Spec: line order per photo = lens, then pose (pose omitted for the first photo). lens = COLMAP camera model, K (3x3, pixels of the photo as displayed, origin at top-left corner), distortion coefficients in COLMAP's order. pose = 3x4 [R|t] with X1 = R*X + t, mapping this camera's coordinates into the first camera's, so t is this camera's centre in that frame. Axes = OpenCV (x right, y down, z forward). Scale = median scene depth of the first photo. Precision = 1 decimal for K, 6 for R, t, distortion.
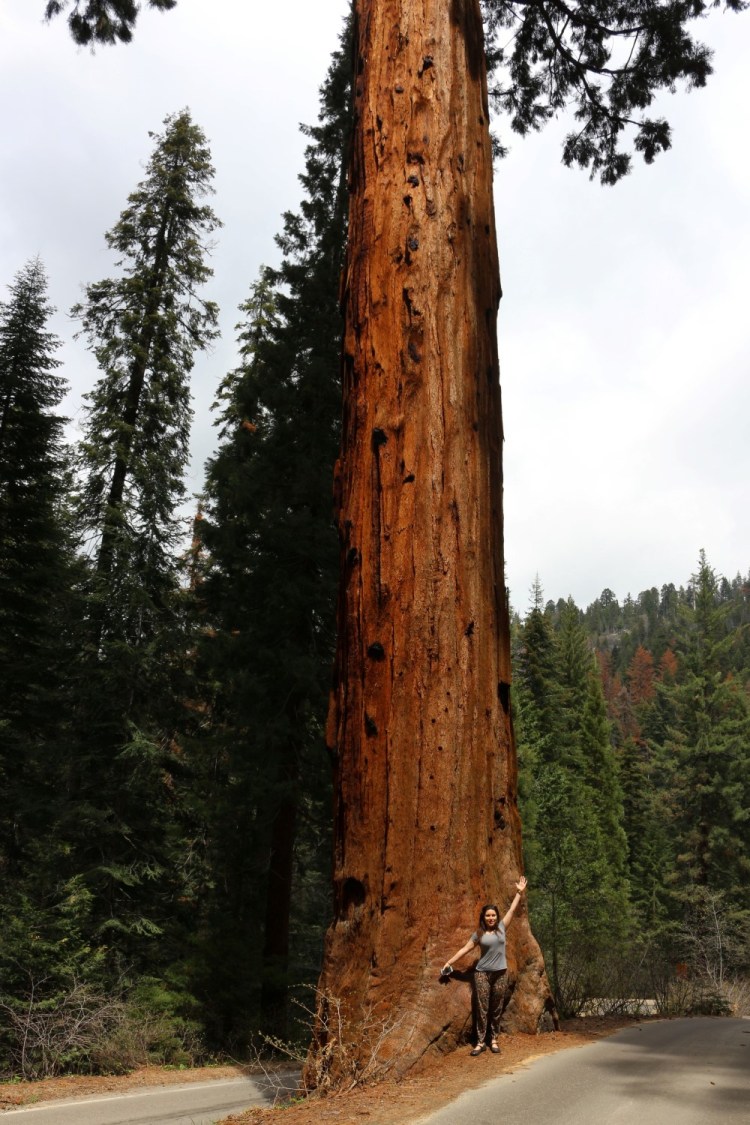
lens RADIAL K [[1007.0, 0, 375.0], [0, 1007.0, 562.5], [0, 0, 1]] dist [-0.241039, 0.211428]
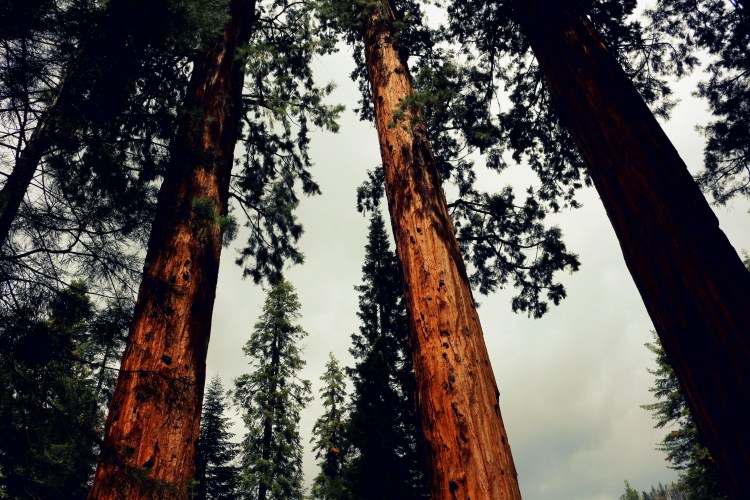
lens RADIAL K [[585.9, 0, 375.0], [0, 585.9, 250.0], [0, 0, 1]] dist [-0.125704, 0.001681]
pose [[0.989414, -0.144431, -0.014115, -0.046374], [0.123264, 0.887757, -0.443502, -0.044745], [0.076586, 0.437067, 0.896162, -0.123380]]
